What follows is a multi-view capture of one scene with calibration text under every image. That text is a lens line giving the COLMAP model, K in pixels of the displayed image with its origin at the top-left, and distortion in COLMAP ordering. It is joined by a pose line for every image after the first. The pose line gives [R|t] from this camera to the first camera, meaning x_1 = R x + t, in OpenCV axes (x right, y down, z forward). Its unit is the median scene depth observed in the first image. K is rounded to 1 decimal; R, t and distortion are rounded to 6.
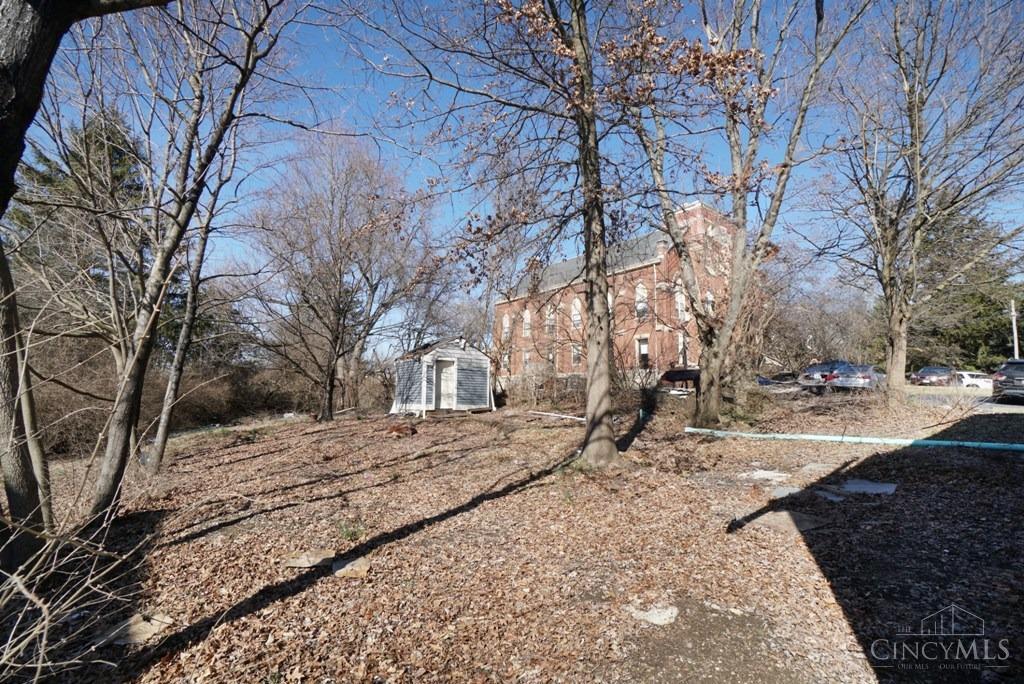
lens RADIAL K [[457.6, 0, 512.0], [0, 457.6, 342.0], [0, 0, 1]] dist [-0.062498, 0.021292]
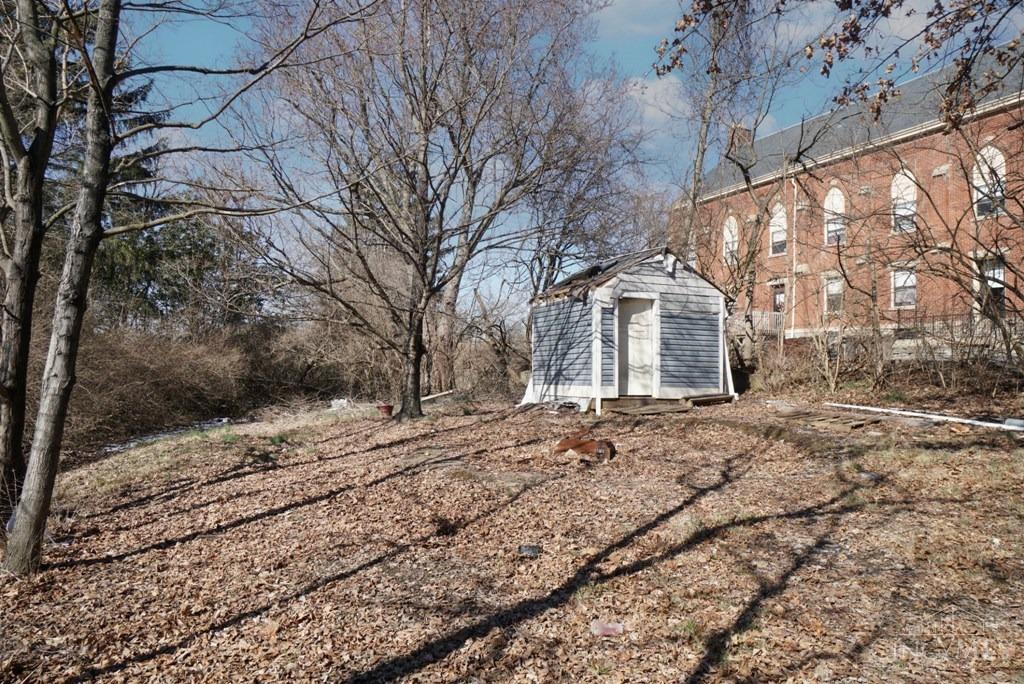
lens RADIAL K [[709.7, 0, 512.0], [0, 709.7, 342.0], [0, 0, 1]] dist [0.042174, 0.000010]
pose [[0.977261, -0.005685, -0.211962, -0.115412], [0.022142, 0.996912, 0.075344, 0.026795], [0.210879, -0.078324, 0.974369, 0.220886]]
